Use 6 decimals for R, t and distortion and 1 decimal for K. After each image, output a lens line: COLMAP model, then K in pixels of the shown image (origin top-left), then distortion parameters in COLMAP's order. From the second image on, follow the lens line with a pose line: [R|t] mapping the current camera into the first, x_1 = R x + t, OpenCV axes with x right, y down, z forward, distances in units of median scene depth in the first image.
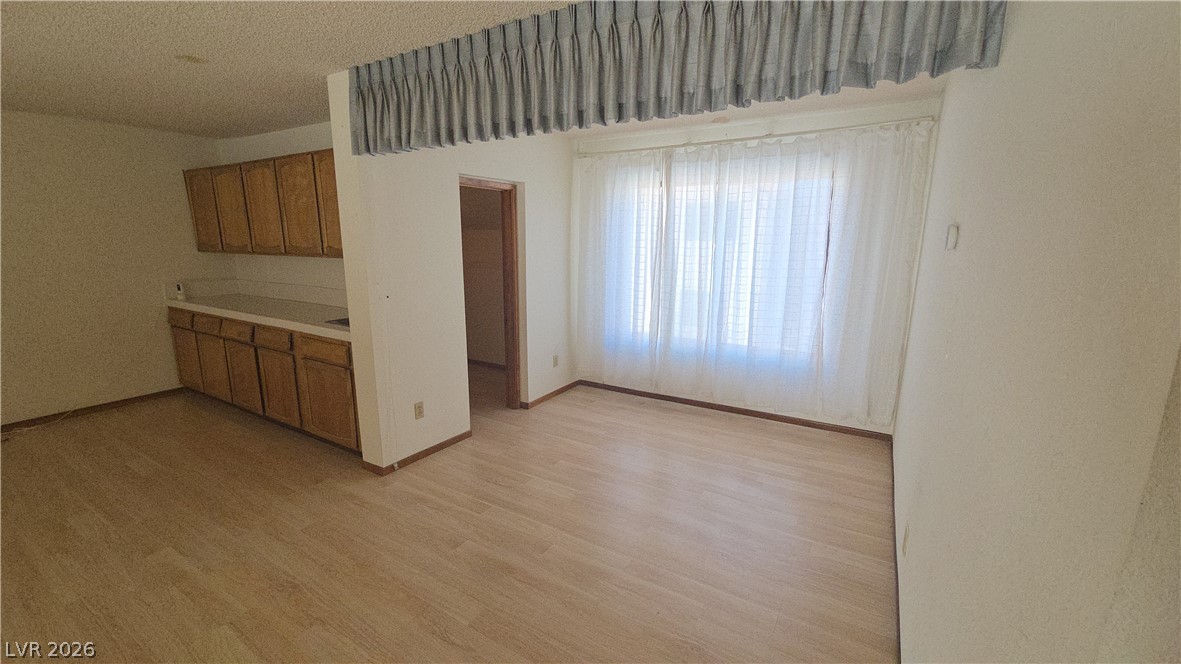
lens RADIAL K [[480.6, 0, 591.0], [0, 480.6, 333.0], [0, 0, 1]] dist [0.003446, 0.000208]
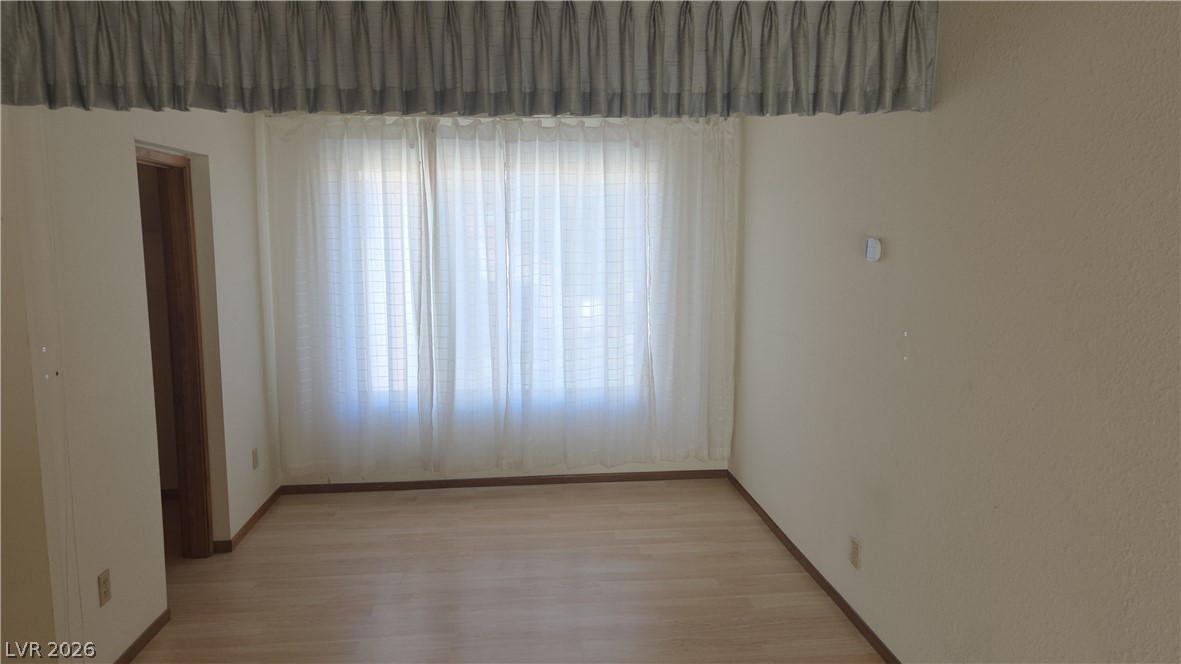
lens RADIAL K [[789.8, 0, 589.0], [0, 789.8, 332.5], [0, 0, 1]] dist [0.042863, -0.002039]
pose [[0.808760, -0.083377, 0.582199, -0.345028], [0.121942, 0.992162, -0.027307, -0.019987], [-0.575359, 0.093079, 0.812588, -0.024923]]
